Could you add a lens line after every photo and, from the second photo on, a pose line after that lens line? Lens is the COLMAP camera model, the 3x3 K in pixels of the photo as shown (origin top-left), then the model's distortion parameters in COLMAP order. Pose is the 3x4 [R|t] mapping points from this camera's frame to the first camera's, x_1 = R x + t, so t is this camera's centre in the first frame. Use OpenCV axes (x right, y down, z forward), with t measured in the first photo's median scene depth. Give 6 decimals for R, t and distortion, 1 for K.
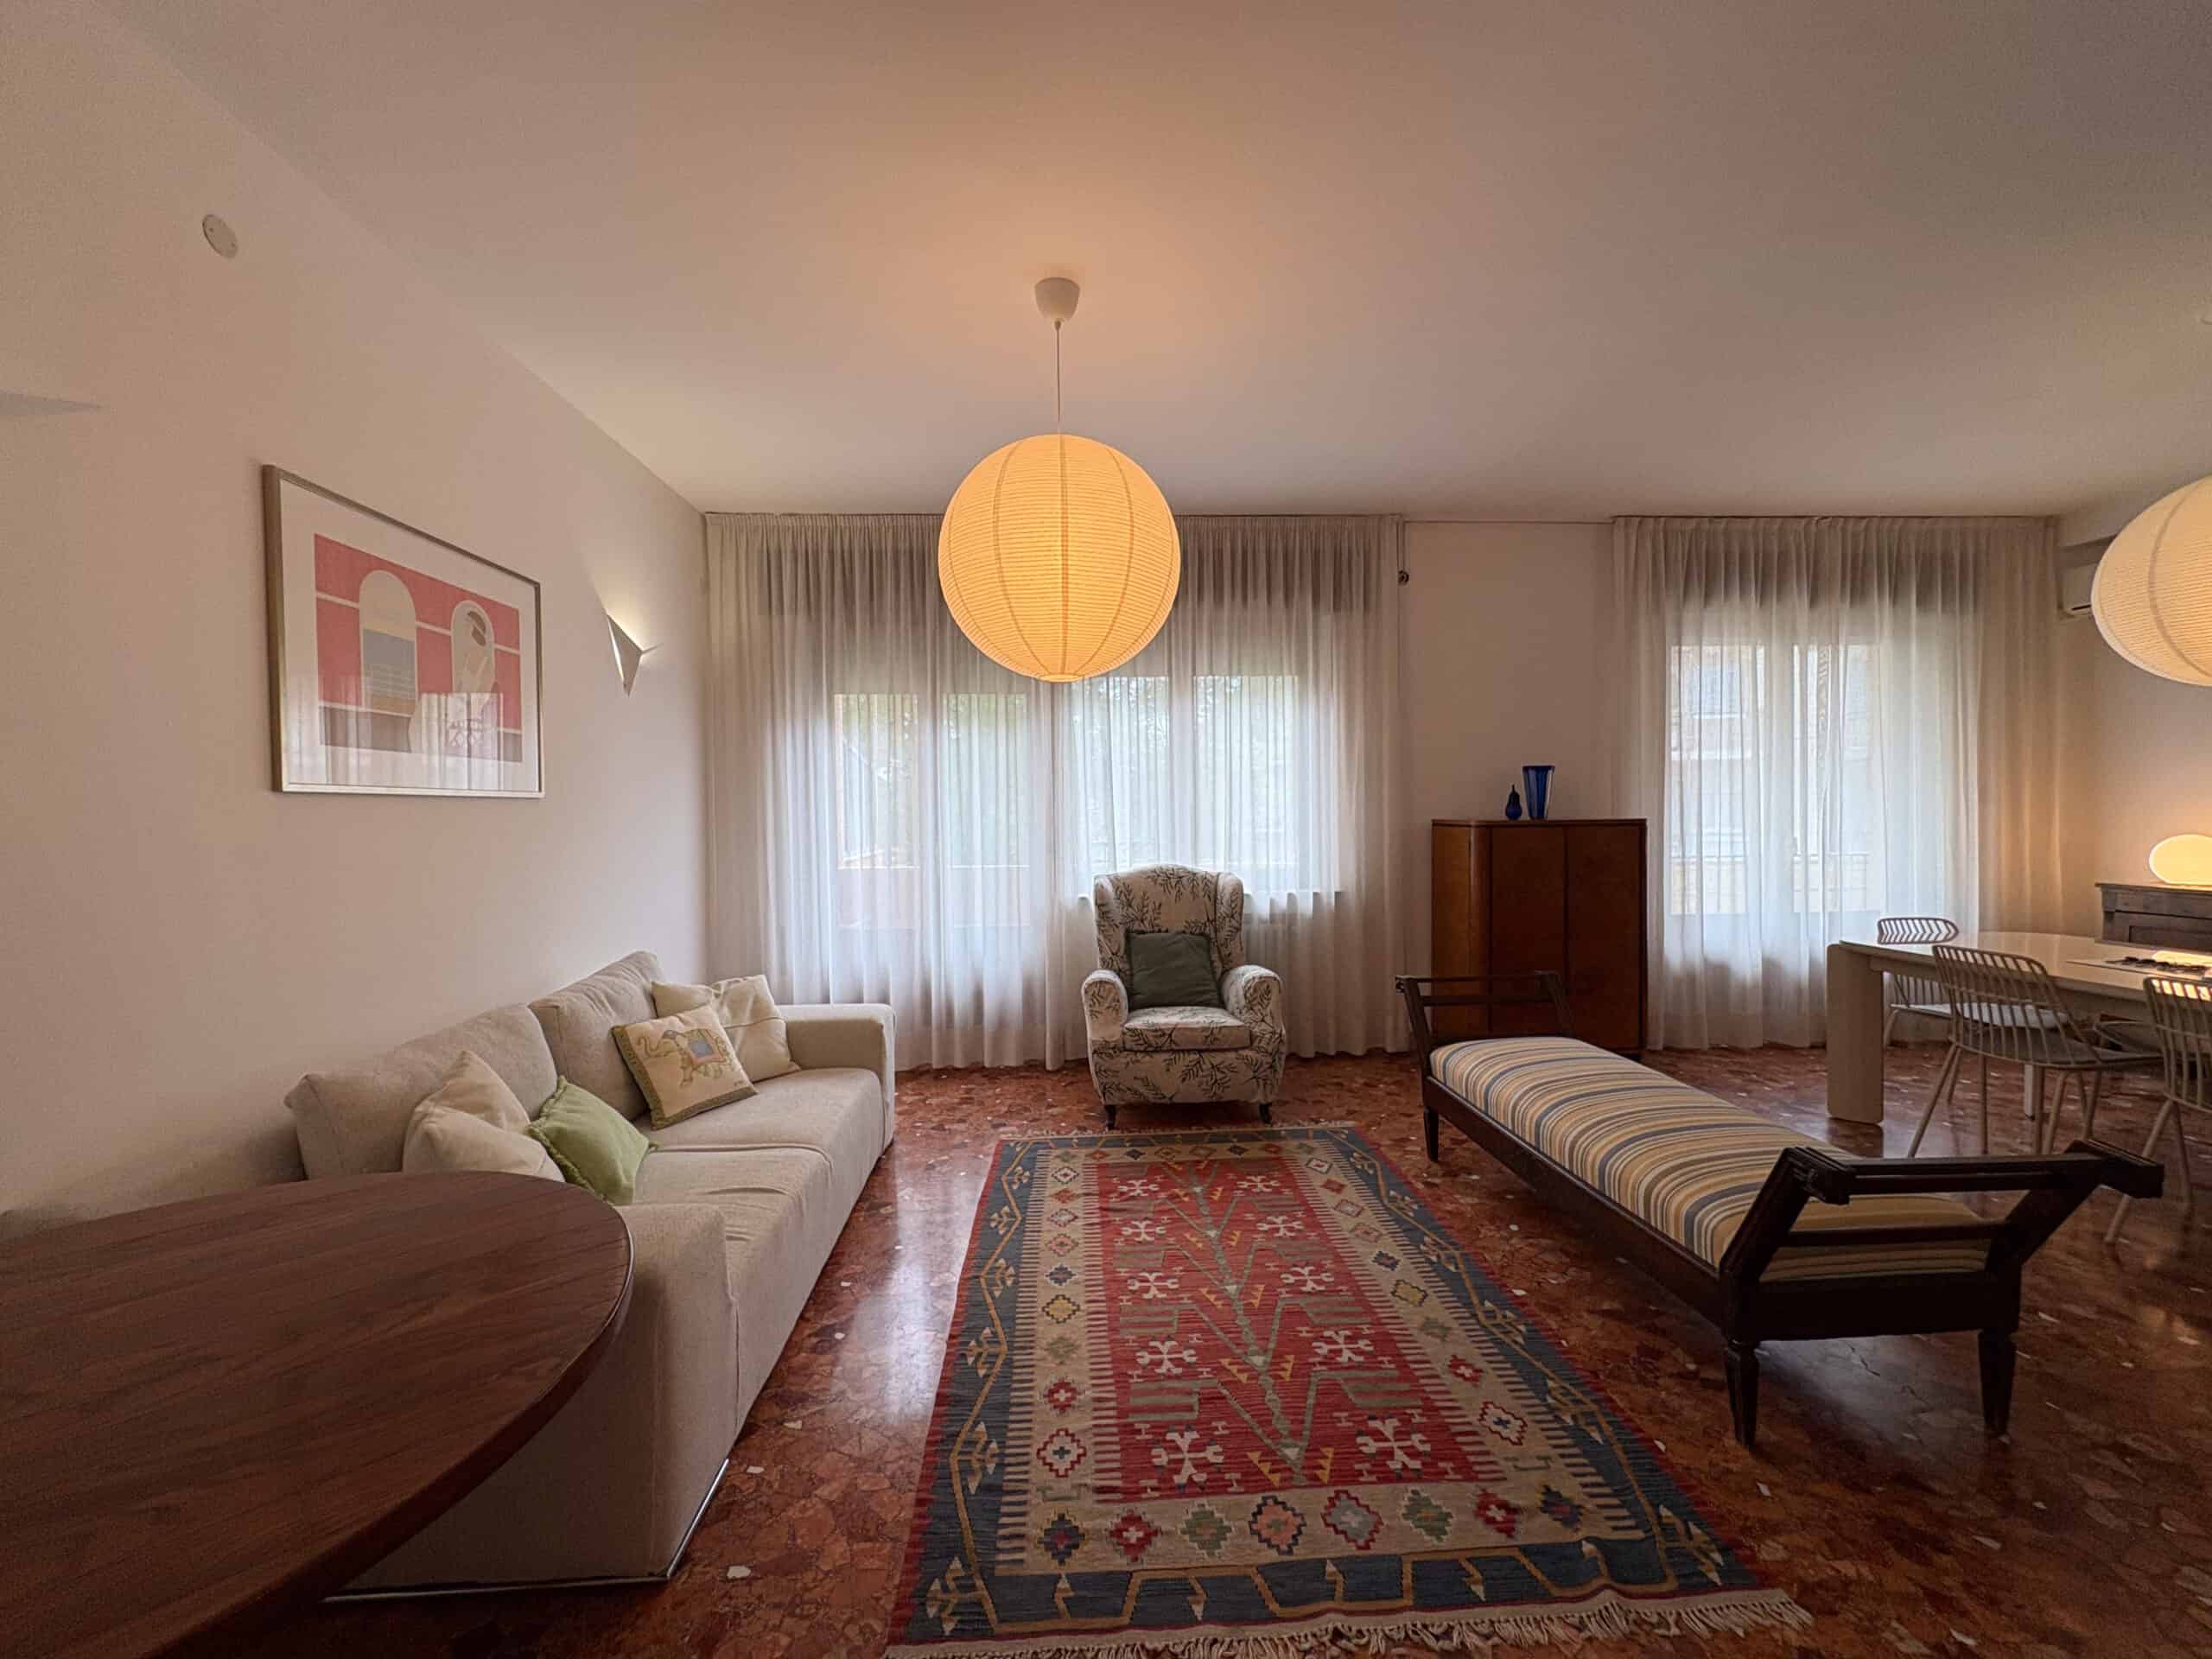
lens RADIAL K [[881.2, 0, 1108.5], [0, 881.2, 831.2], [0, 0, 1]] dist [0.001399, -0.000330]
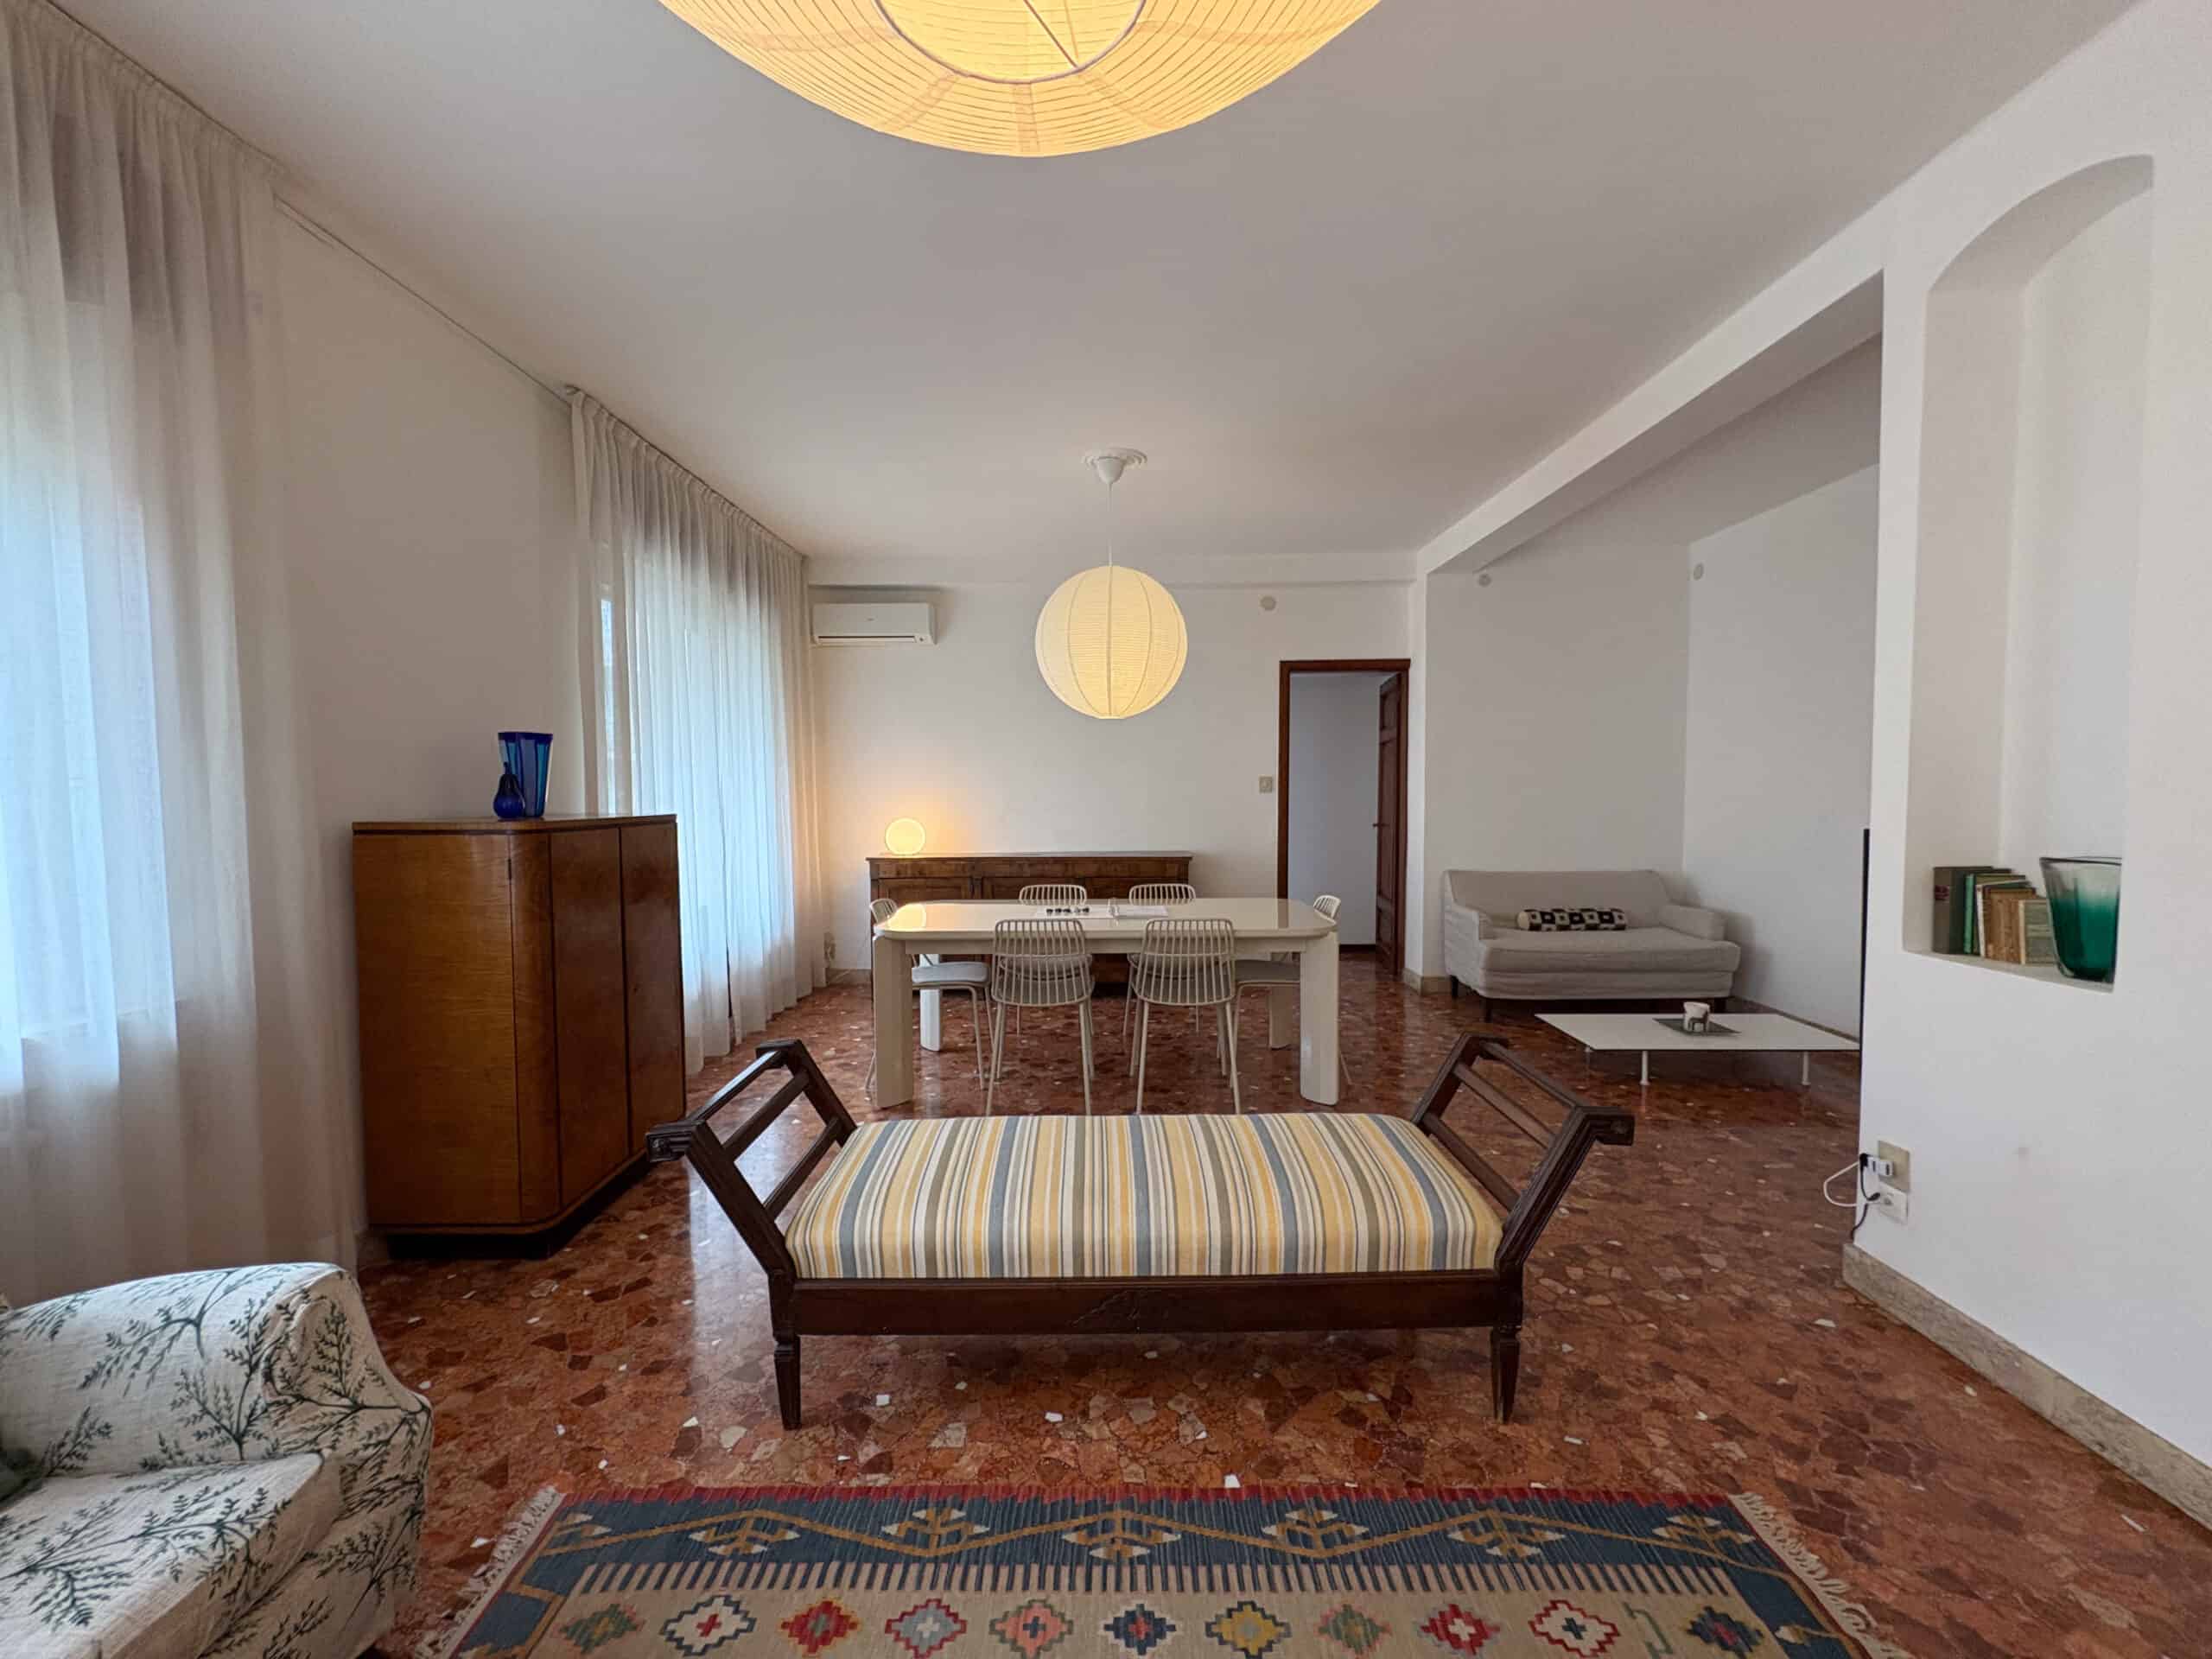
lens RADIAL K [[881.2, 0, 1104.8], [0, 881.2, 830.2], [0, 0, 1]] dist [0.001399, -0.000330]
pose [[0.060369, -0.036482, 0.997509, -0.178018], [0.028480, 0.998988, 0.034812, -0.022261], [-0.997770, 0.026308, 0.061347, 0.811613]]
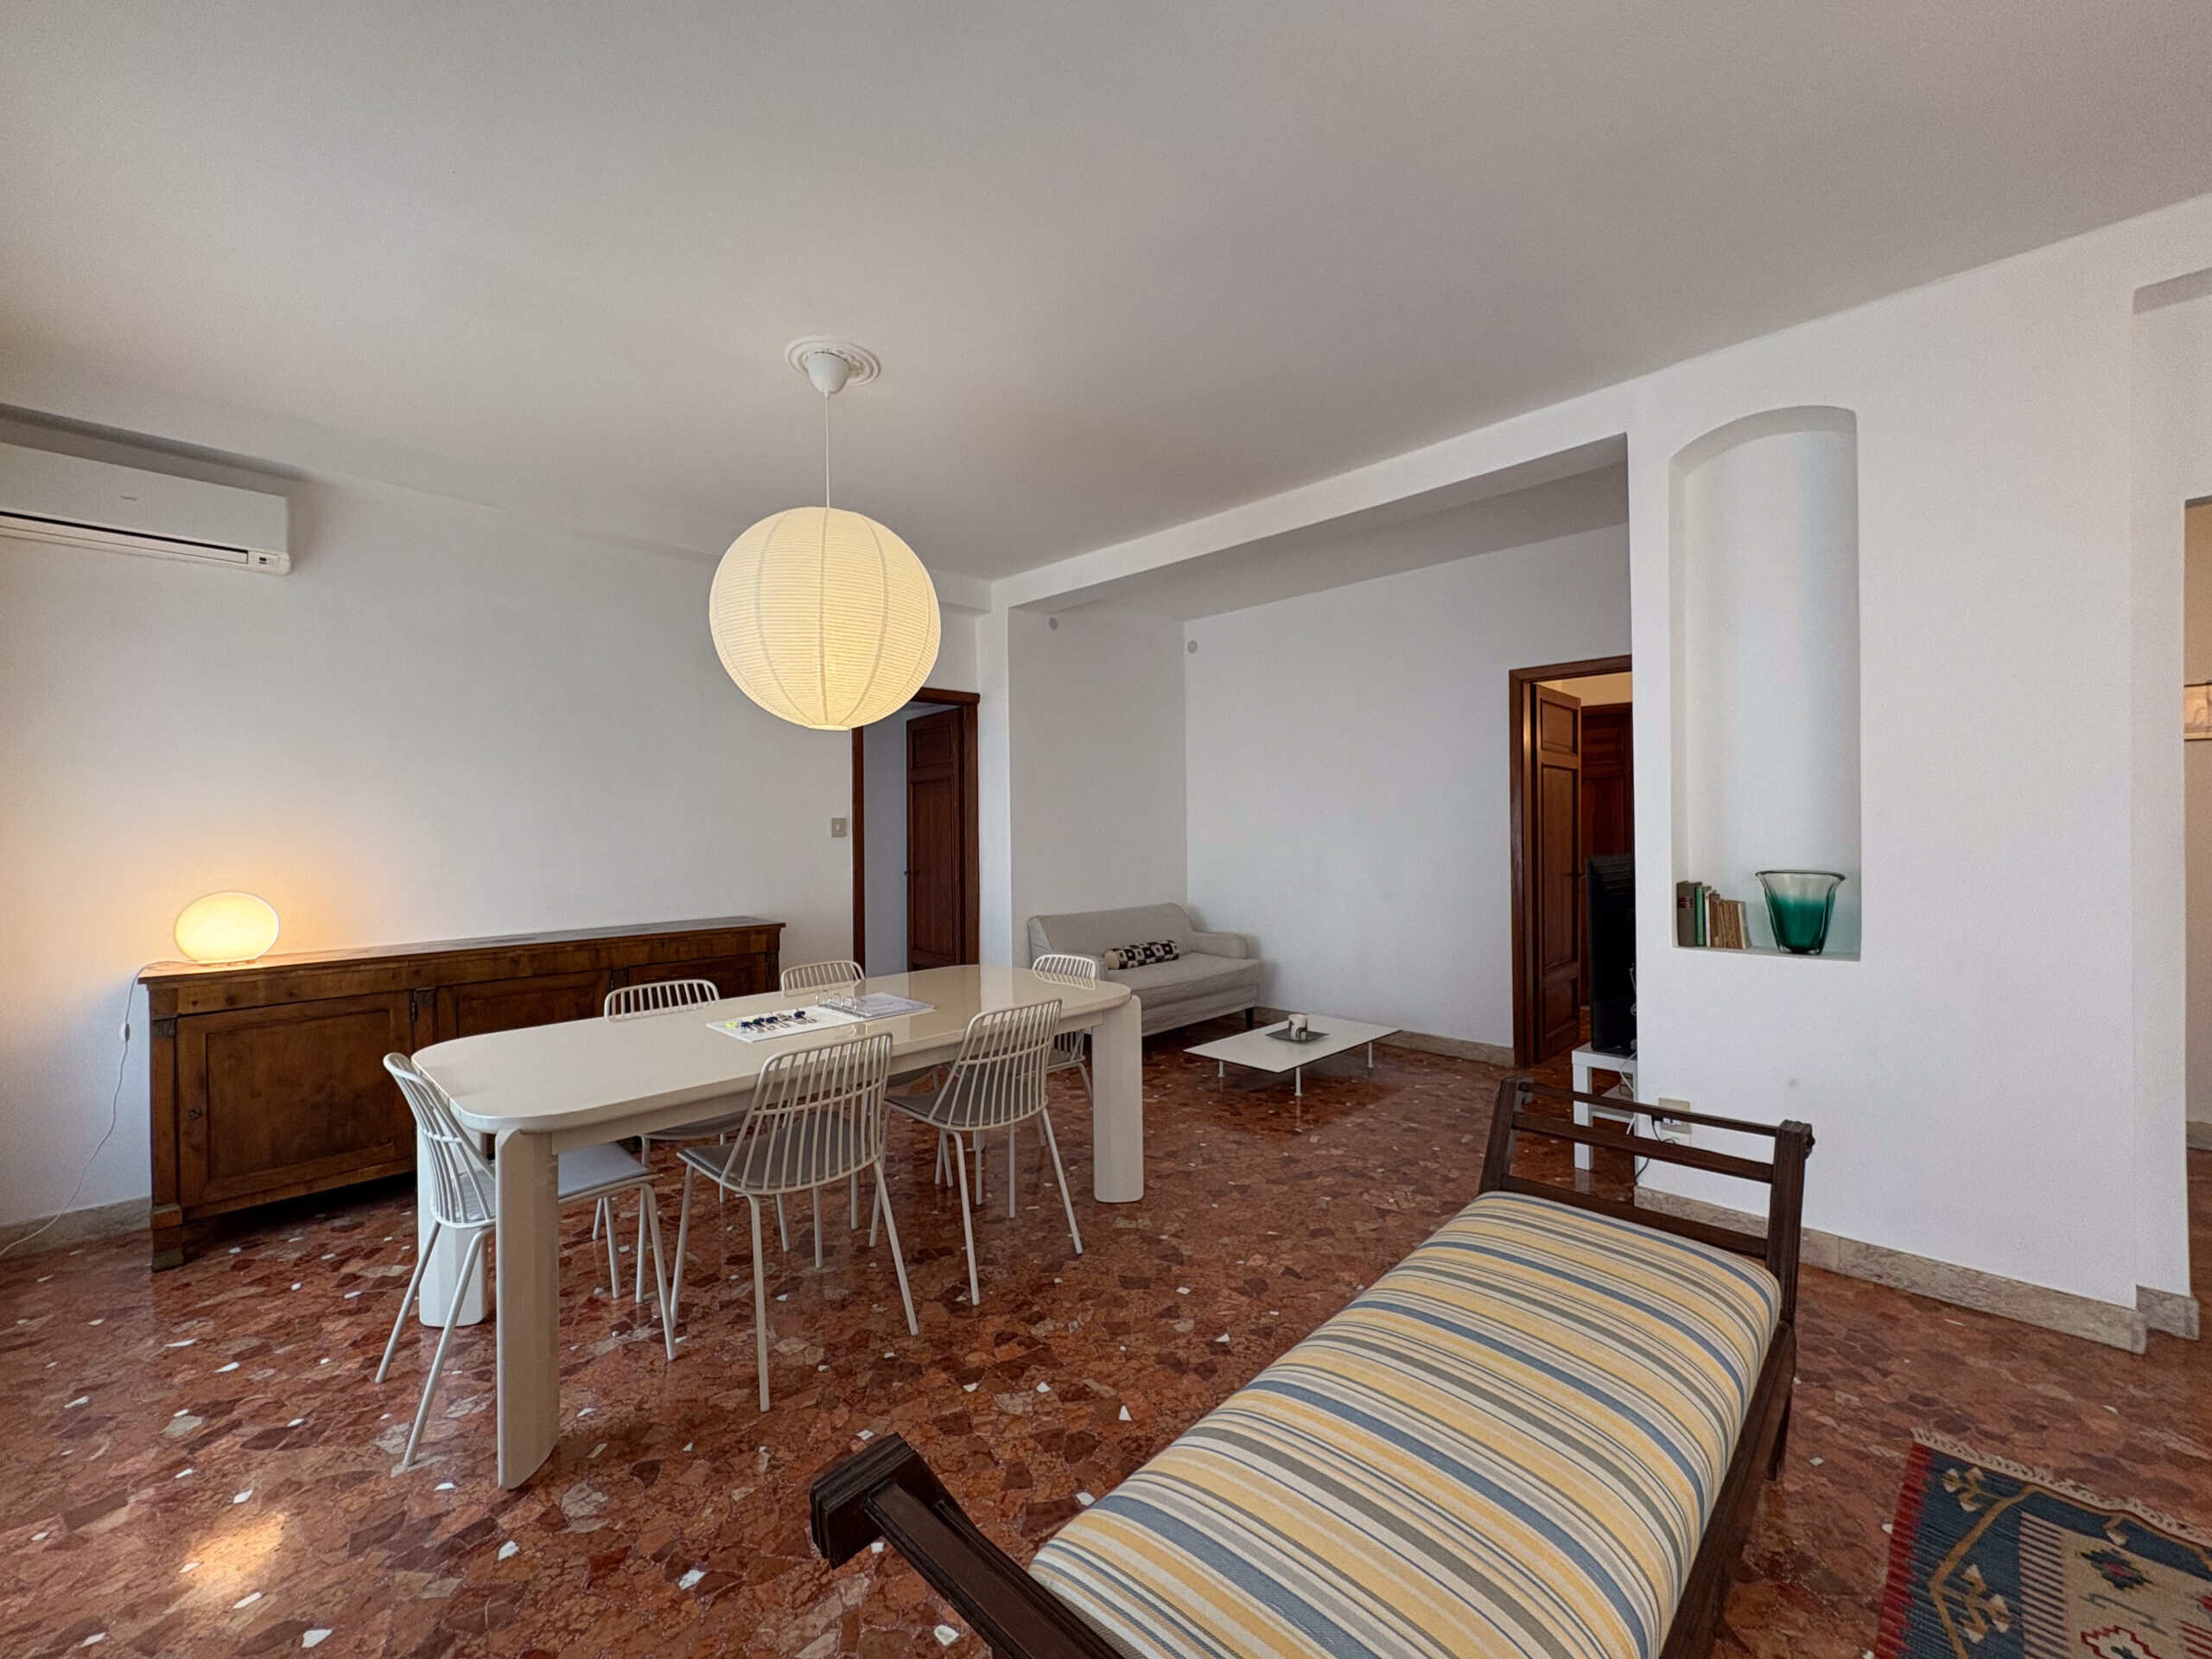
lens RADIAL K [[881.2, 0, 1104.5], [0, 881.2, 831.4], [0, 0, 1]] dist [0.001399, -0.000330]
pose [[-0.675112, 0.017396, 0.737510, 0.286427], [0.036545, 0.999283, 0.009882, -0.036455], [-0.736809, 0.033624, -0.675264, 1.287143]]
